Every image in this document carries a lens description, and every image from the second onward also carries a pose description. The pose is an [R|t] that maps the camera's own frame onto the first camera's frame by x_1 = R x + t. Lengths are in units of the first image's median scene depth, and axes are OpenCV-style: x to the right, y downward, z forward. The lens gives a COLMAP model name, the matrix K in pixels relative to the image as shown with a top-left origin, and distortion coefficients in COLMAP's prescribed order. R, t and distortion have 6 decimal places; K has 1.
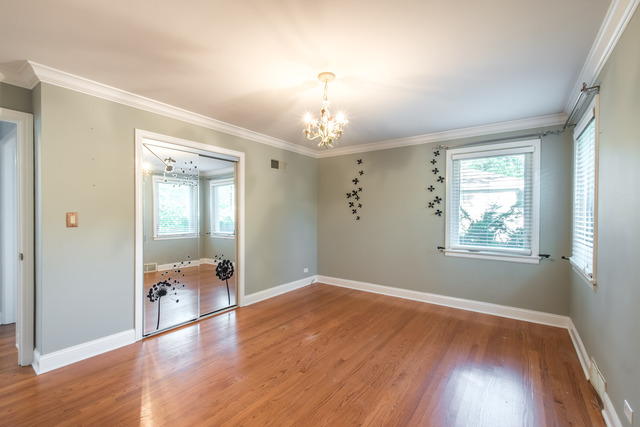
lens RADIAL K [[281.9, 0, 320.1], [0, 281.9, 213.5], [0, 0, 1]] dist [0.011854, -0.002797]
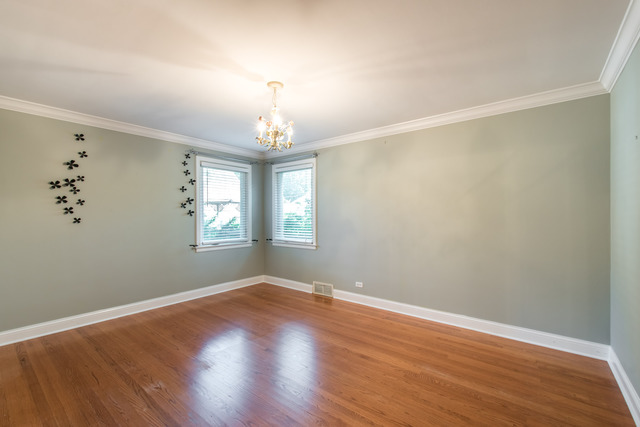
lens RADIAL K [[281.9, 0, 320.5], [0, 281.9, 214.7], [0, 0, 1]] dist [0.011854, -0.002797]
pose [[0.031325, 0.000040, 0.999509, -0.616475], [0.007098, 0.999975, -0.000262, 0.007641], [-0.999484, 0.007103, 0.031324, 0.476744]]
